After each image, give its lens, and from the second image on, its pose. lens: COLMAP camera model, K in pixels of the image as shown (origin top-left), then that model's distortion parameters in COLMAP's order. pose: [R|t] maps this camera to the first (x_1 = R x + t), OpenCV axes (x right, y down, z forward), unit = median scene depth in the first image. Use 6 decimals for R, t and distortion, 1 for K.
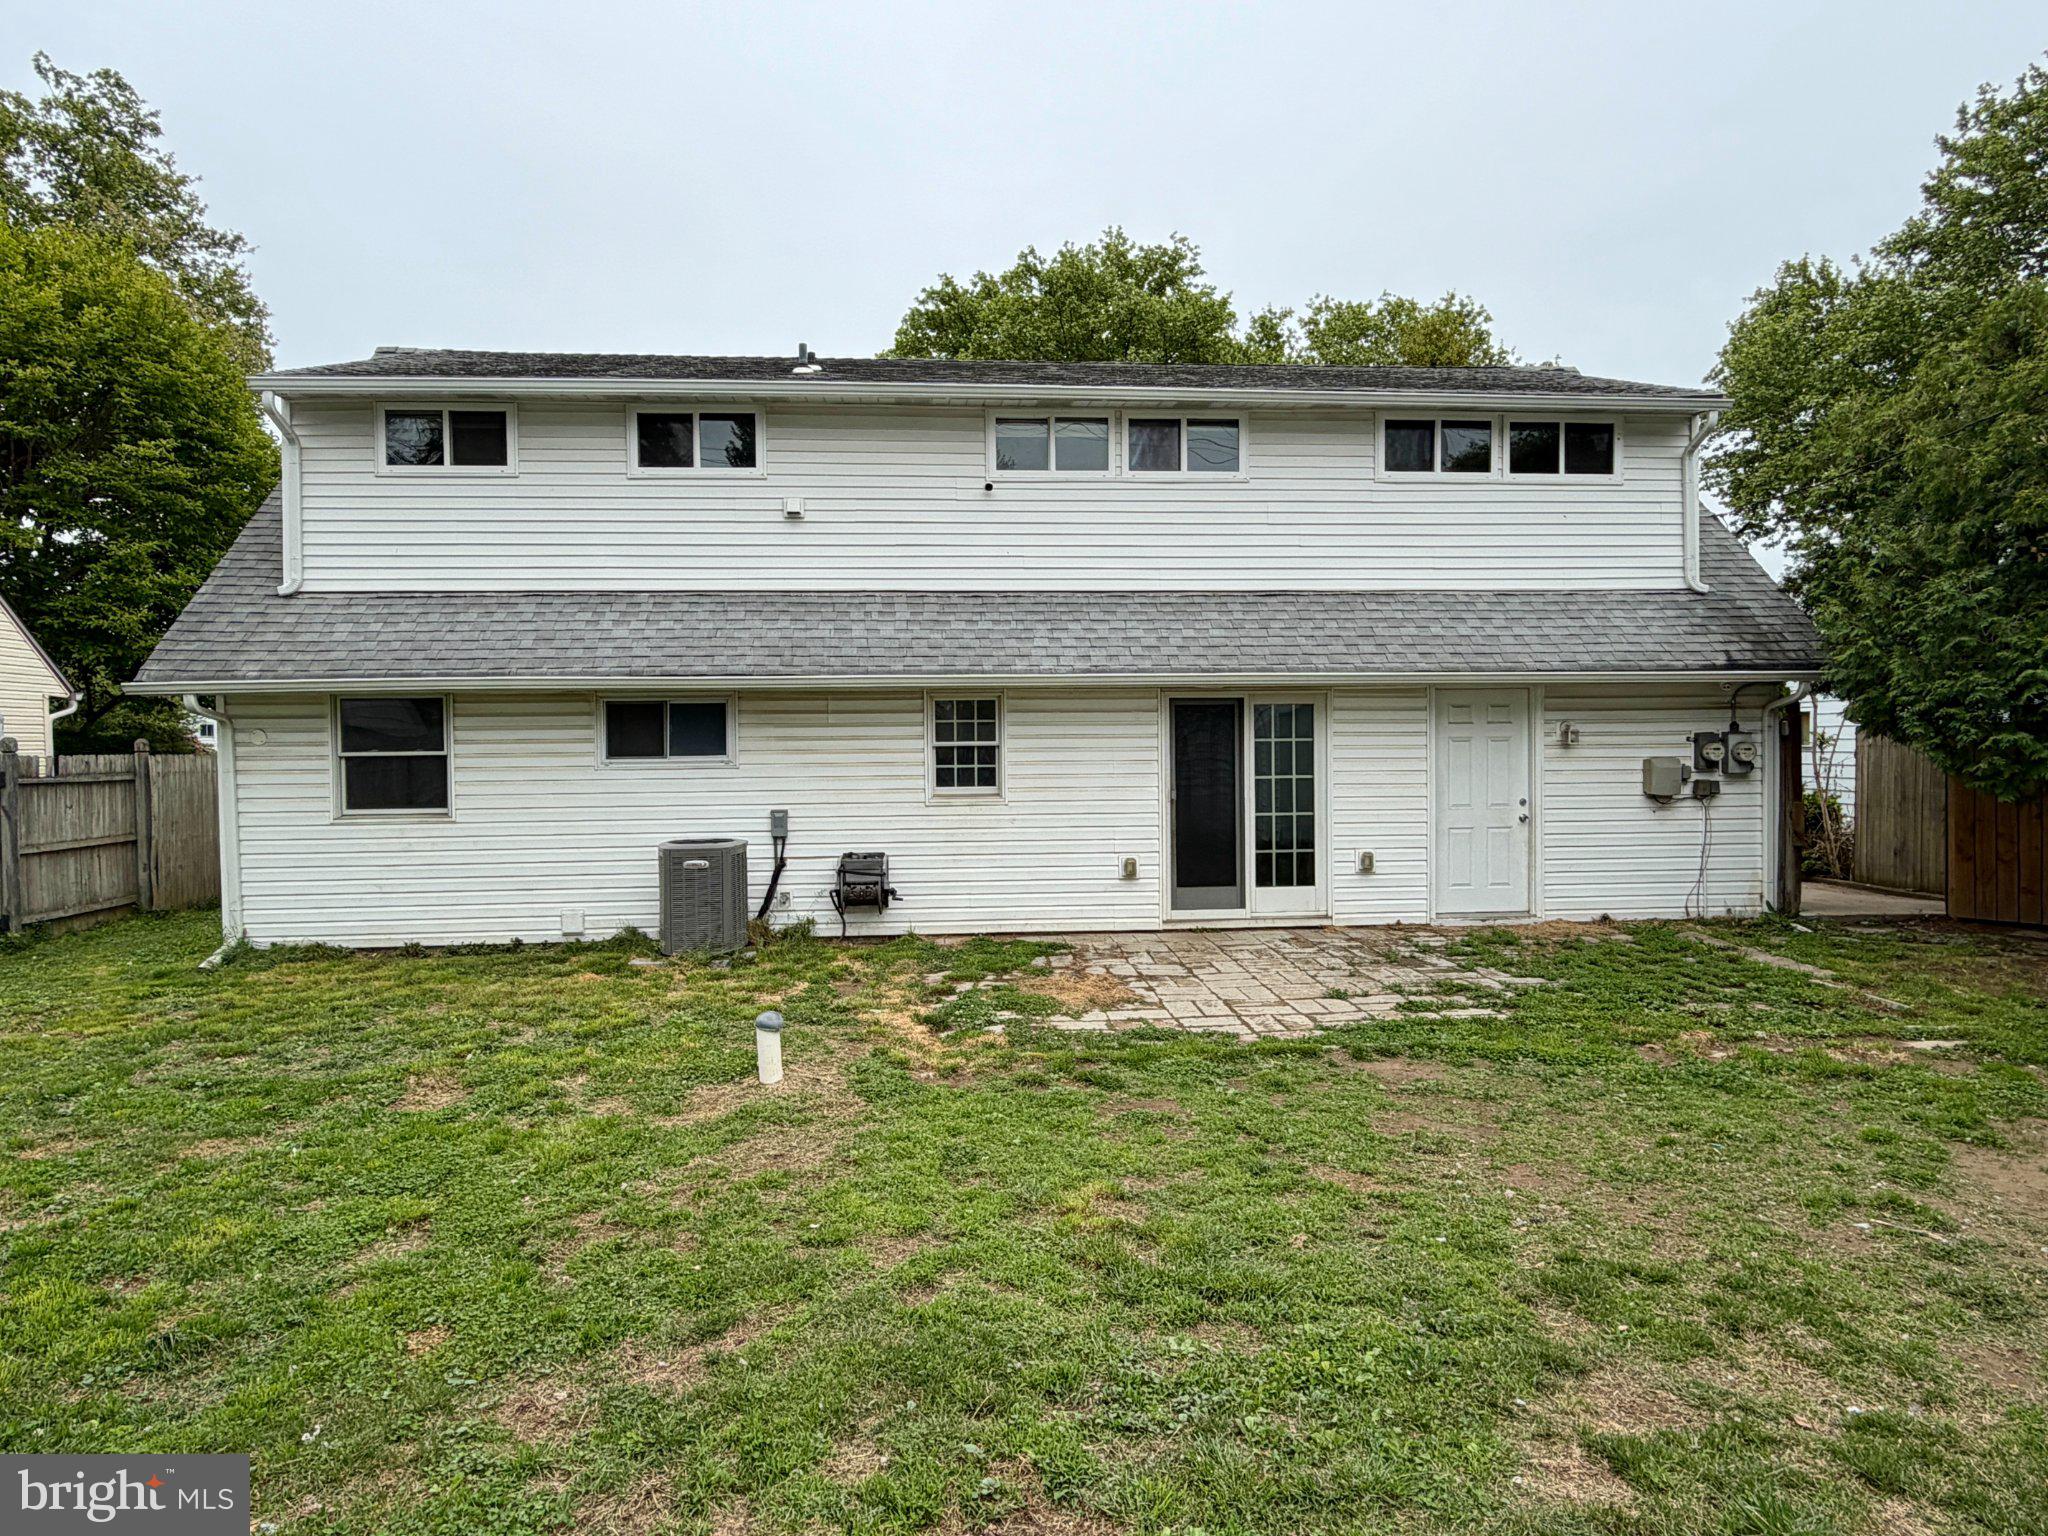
lens RADIAL K [[1179.0, 0, 1013.6], [0, 1179.0, 771.5], [0, 0, 1]] dist [0.000630, -0.000135]
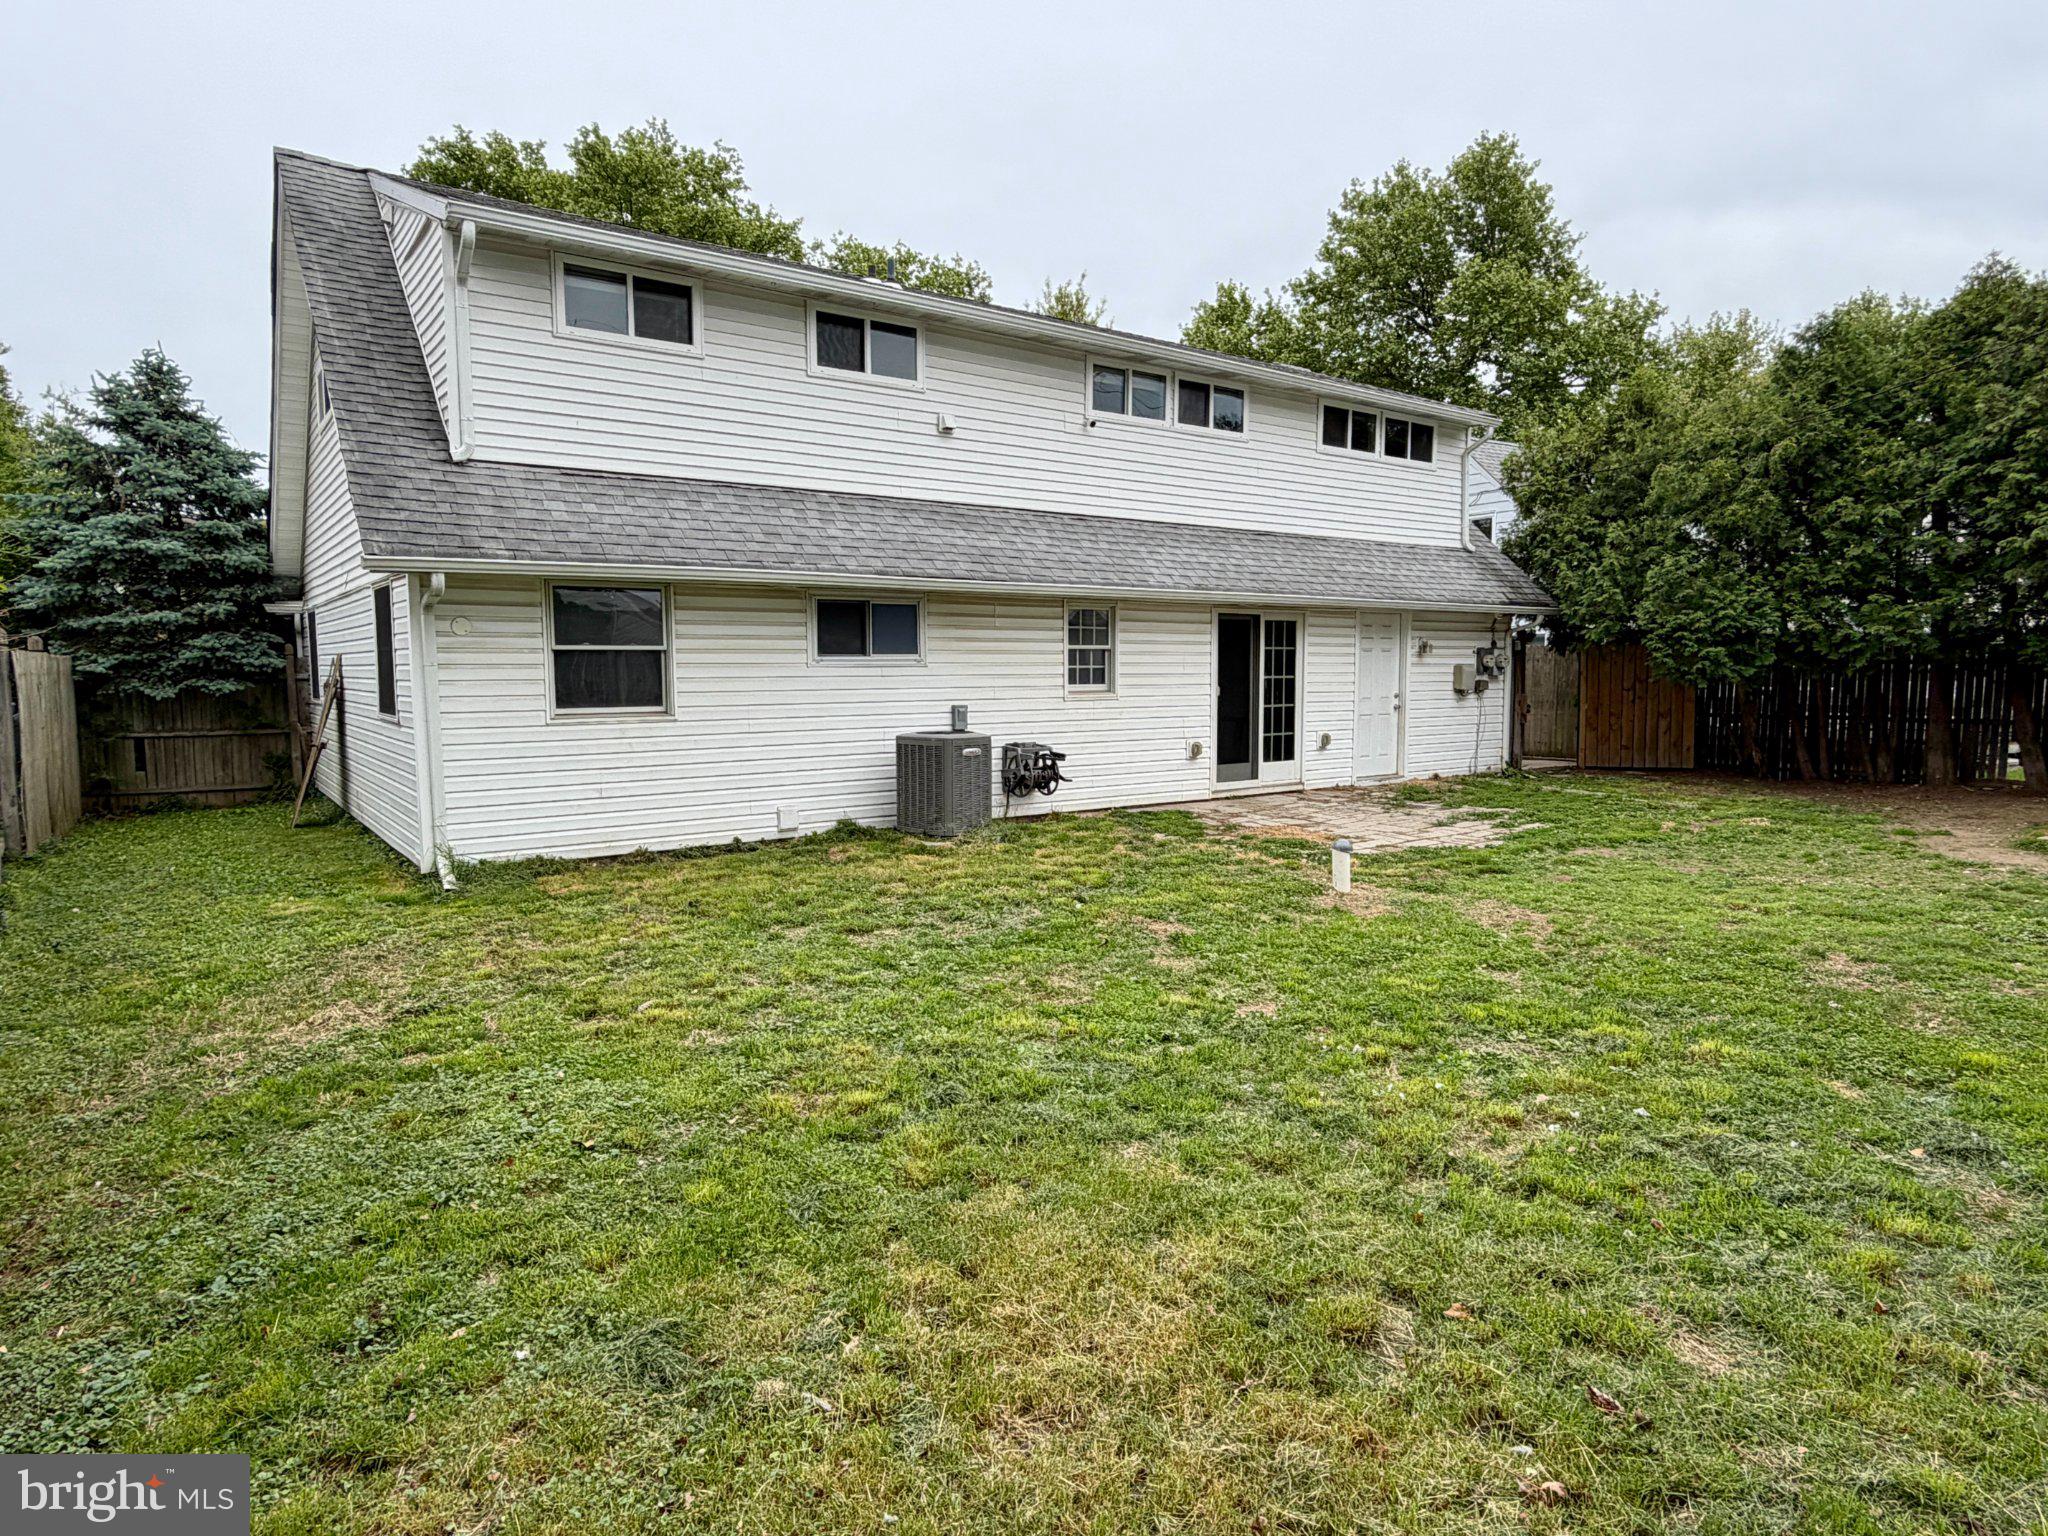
lens RADIAL K [[1179.0, 0, 1017.6], [0, 1179.0, 762.3], [0, 0, 1]] dist [0.000630, -0.000135]
pose [[0.855595, -0.035062, 0.516457, -0.677056], [0.006791, 0.998378, 0.056529, 0.023015], [-0.517601, -0.044858, 0.854445, 0.036539]]
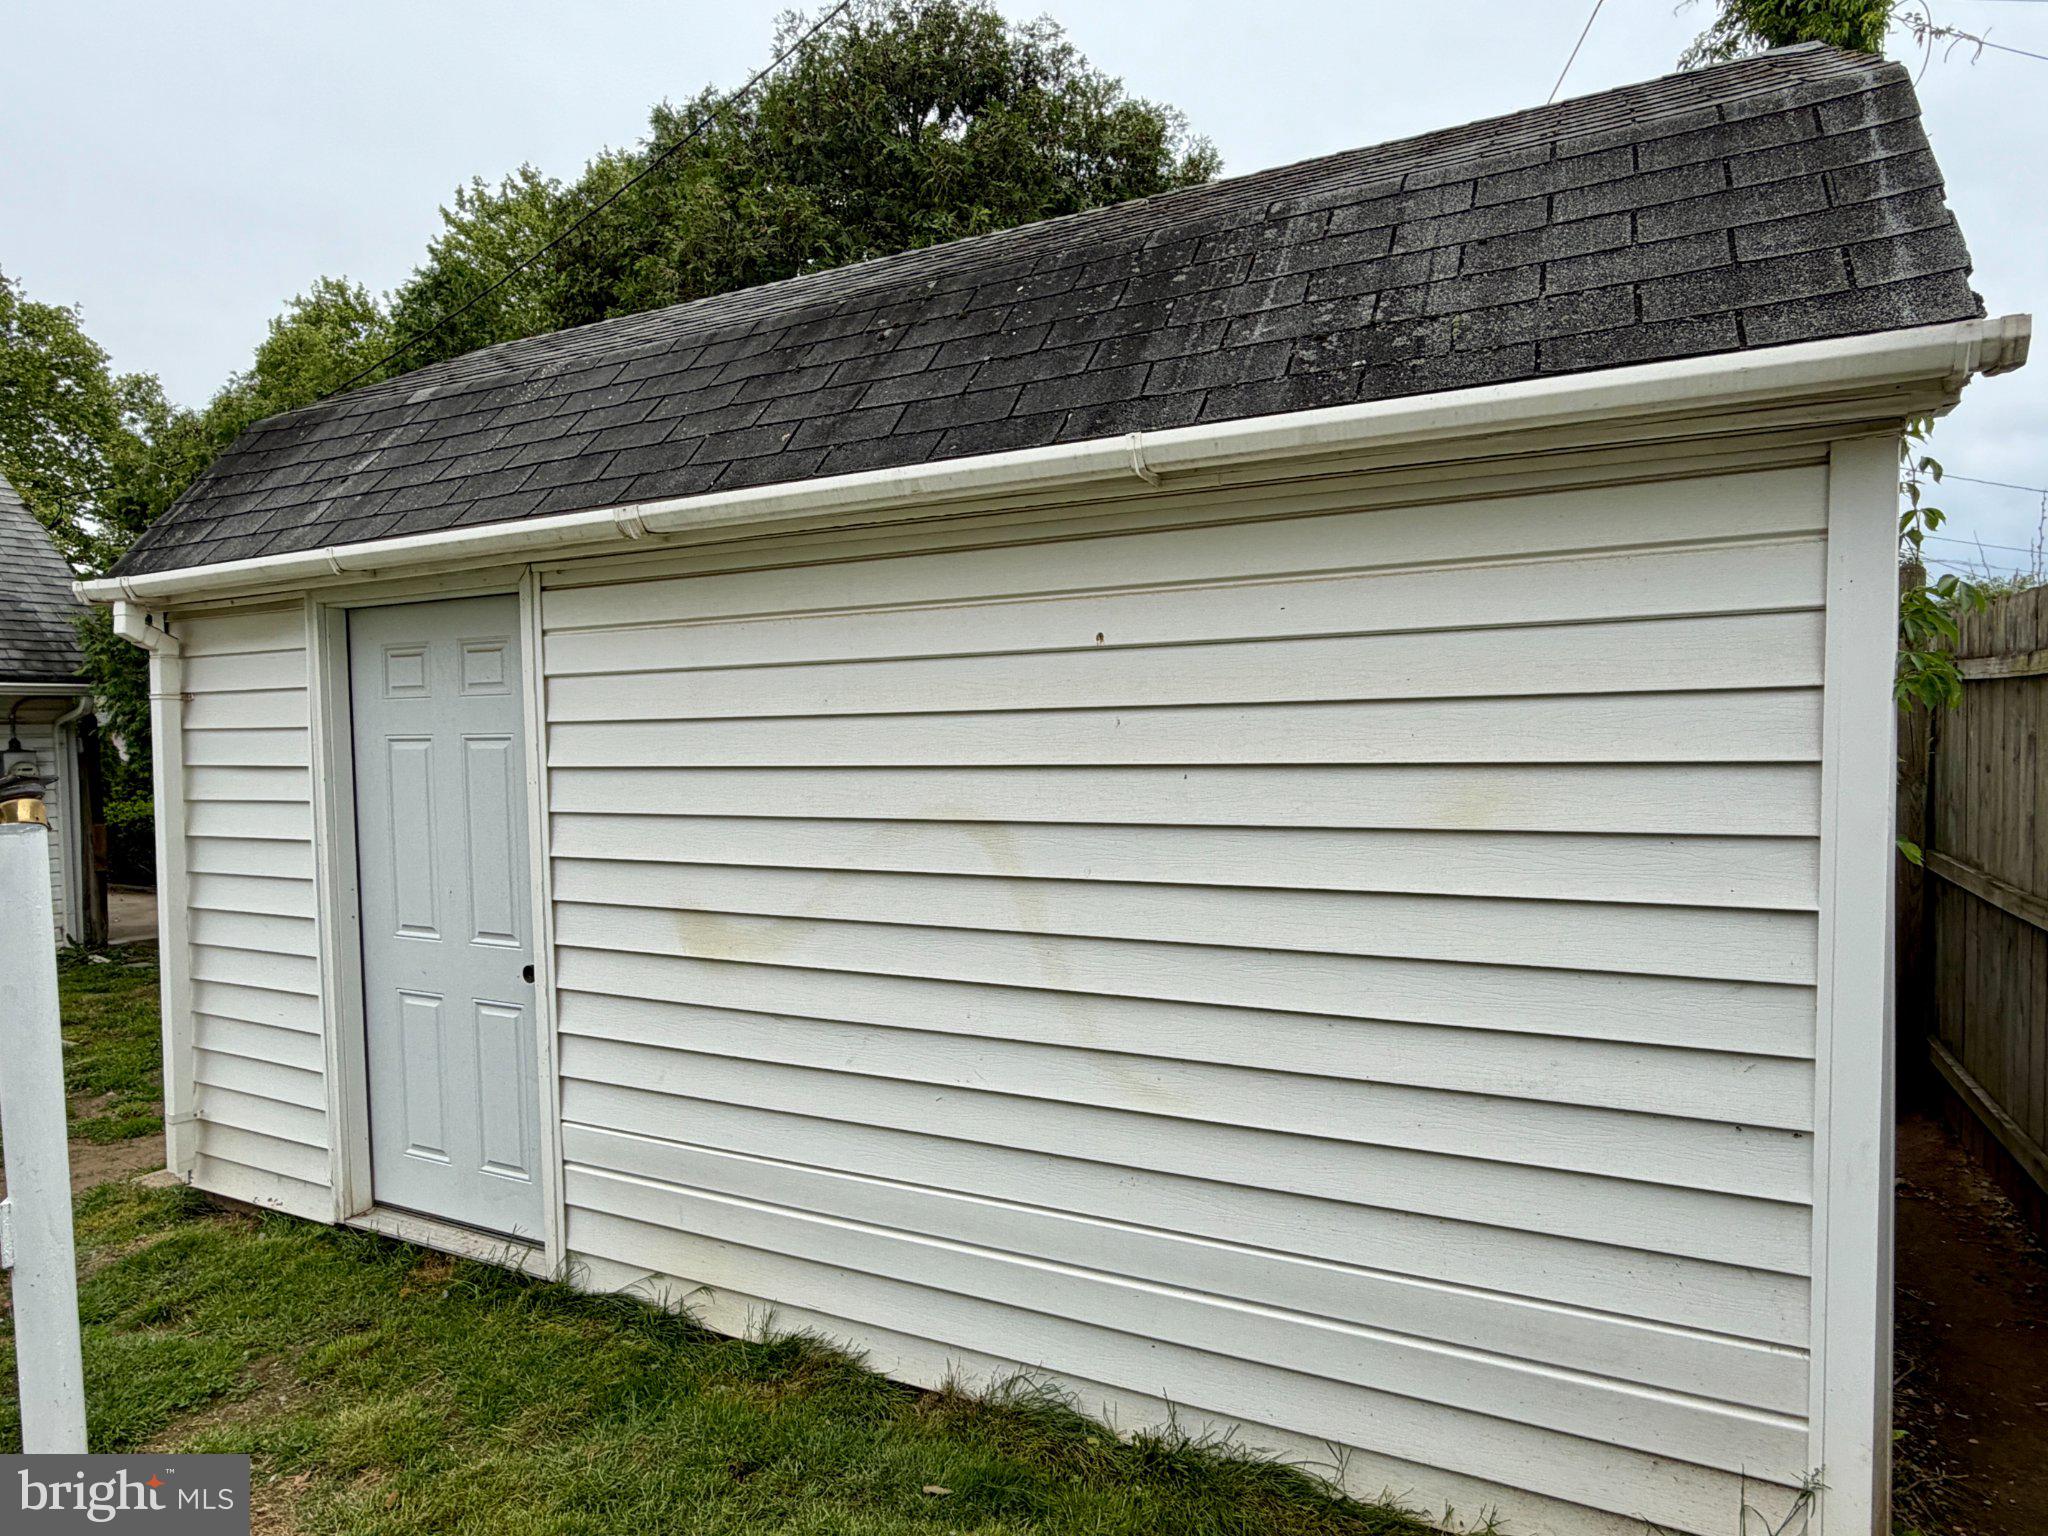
lens RADIAL K [[1179.0, 0, 1016.4], [0, 1179.0, 774.3], [0, 0, 1]] dist [0.000630, -0.000135]
pose [[0.512129, -0.035259, 0.858184, 0.235861], [0.034398, 0.999197, 0.020525, -0.007847], [-0.858219, 0.019008, 0.512931, -0.103871]]
